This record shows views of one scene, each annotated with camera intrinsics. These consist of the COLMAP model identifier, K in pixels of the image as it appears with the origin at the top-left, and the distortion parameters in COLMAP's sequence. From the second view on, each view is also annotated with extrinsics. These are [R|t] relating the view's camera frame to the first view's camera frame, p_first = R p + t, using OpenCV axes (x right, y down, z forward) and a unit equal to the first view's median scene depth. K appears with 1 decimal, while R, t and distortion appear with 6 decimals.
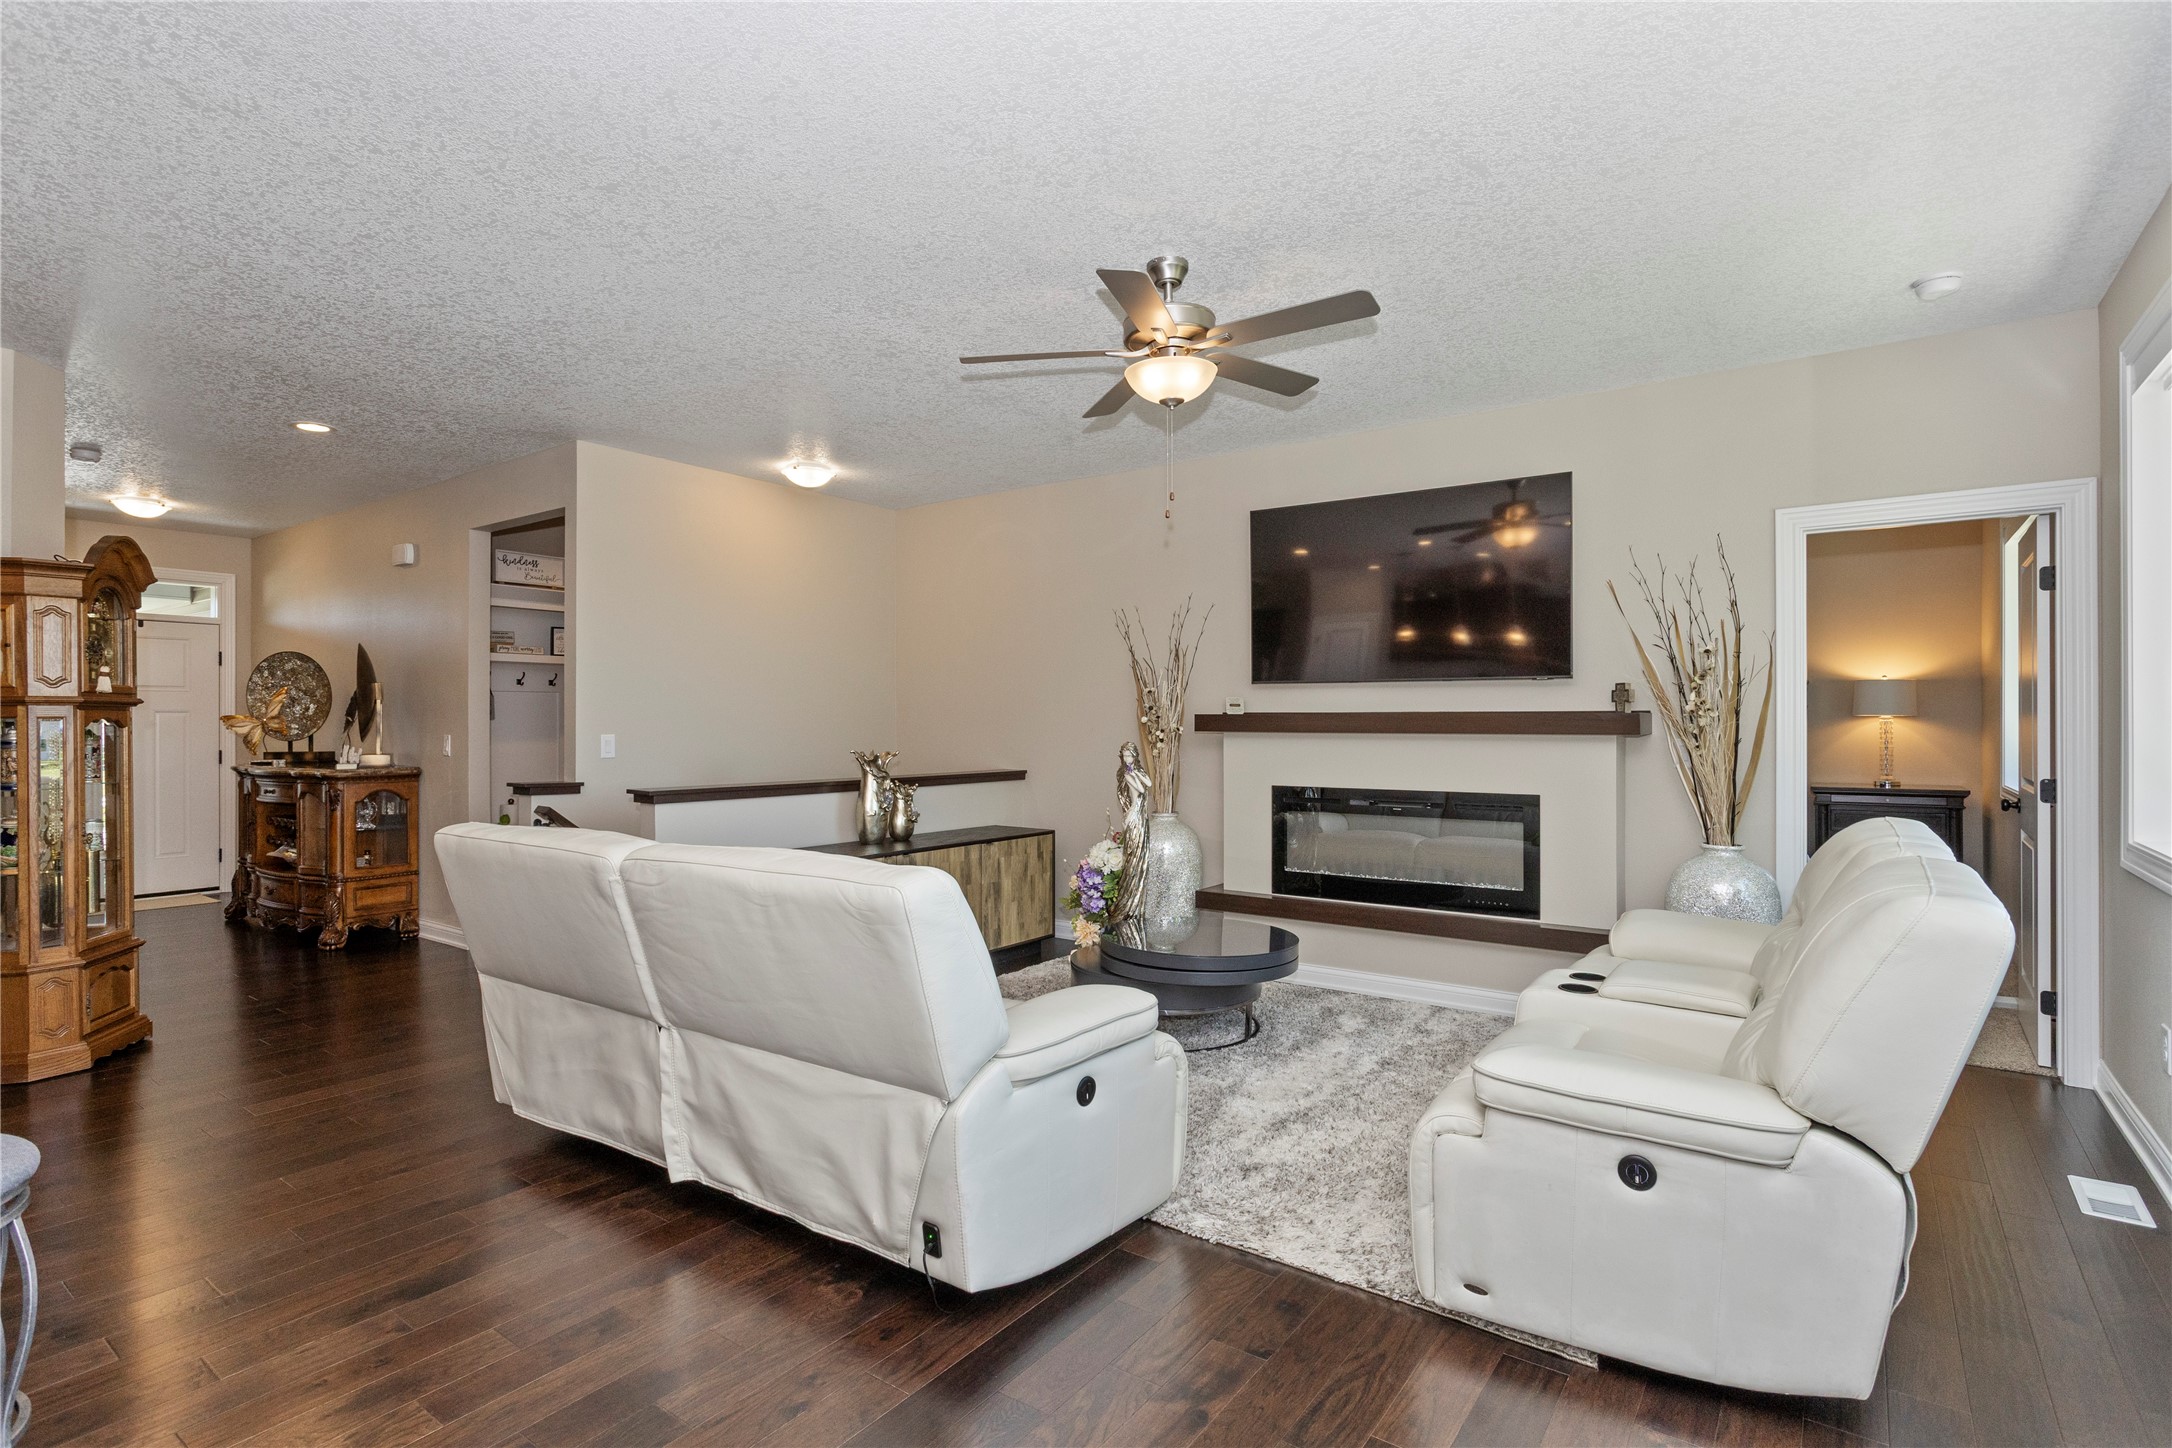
lens RADIAL K [[1056.5, 0, 1082.2], [0, 1056.5, 728.9], [0, 0, 1]] dist [0.000273, 0.000219]
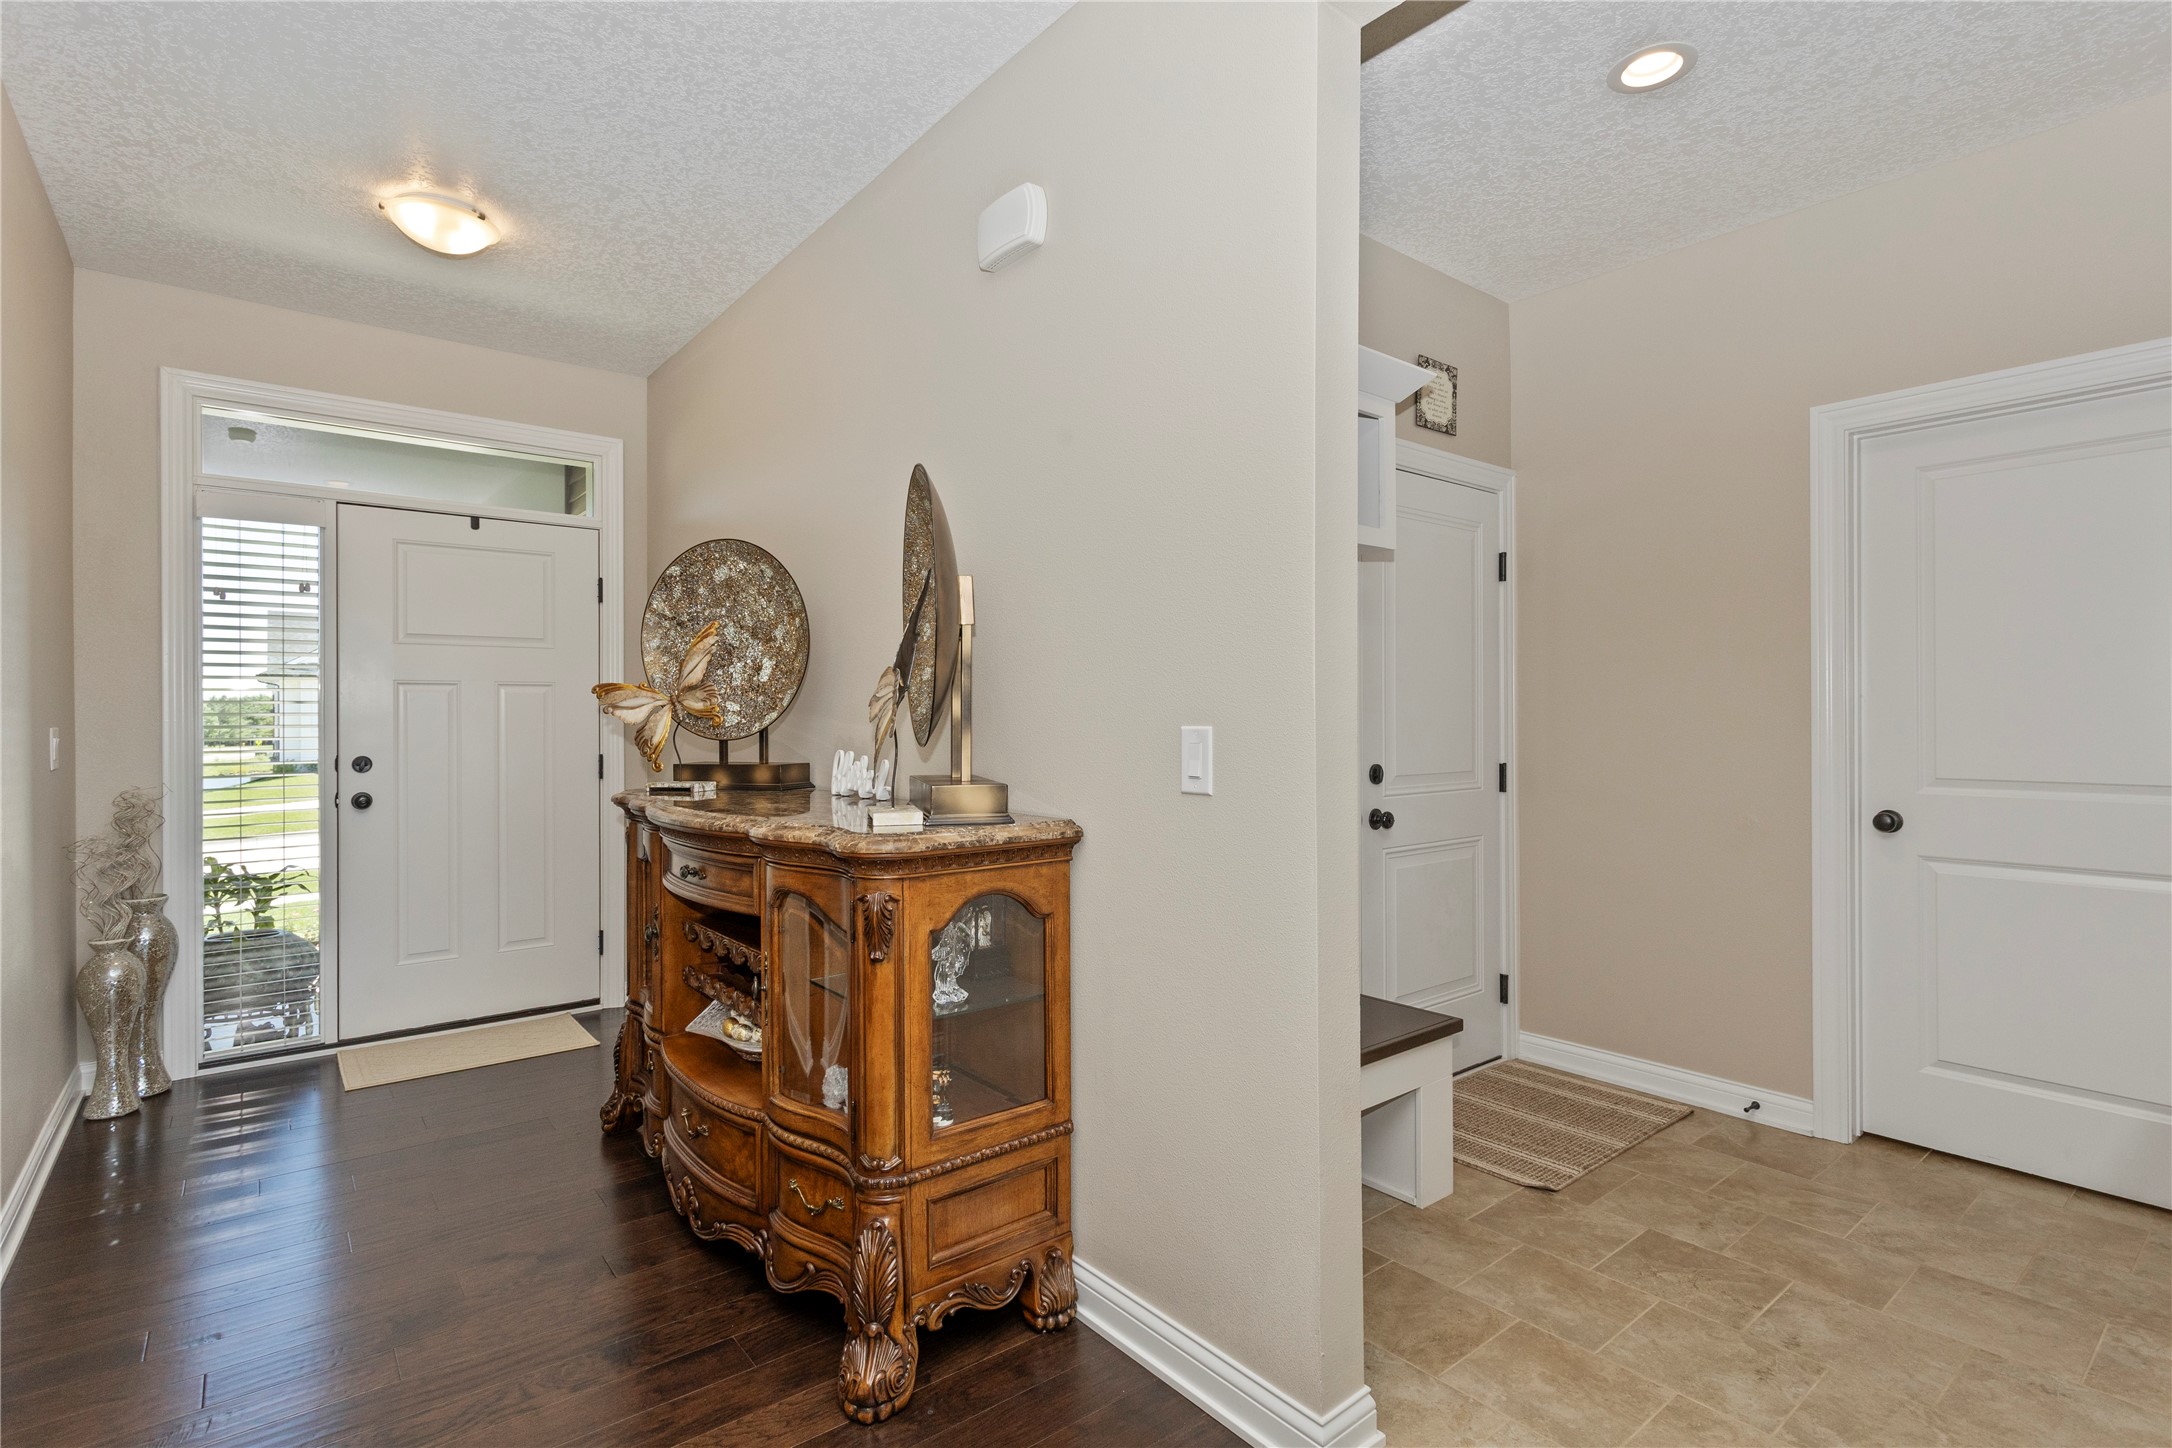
lens RADIAL K [[1035.7, 0, 1094.4], [0, 1035.7, 723.5], [0, 0, 1]] dist [0.001261, 0.000382]
pose [[0.967416, -0.000390, -0.253190, -0.492400], [0.002085, 0.999977, 0.006423, 0.001859], [0.253182, -0.006741, 0.967395, 0.621695]]
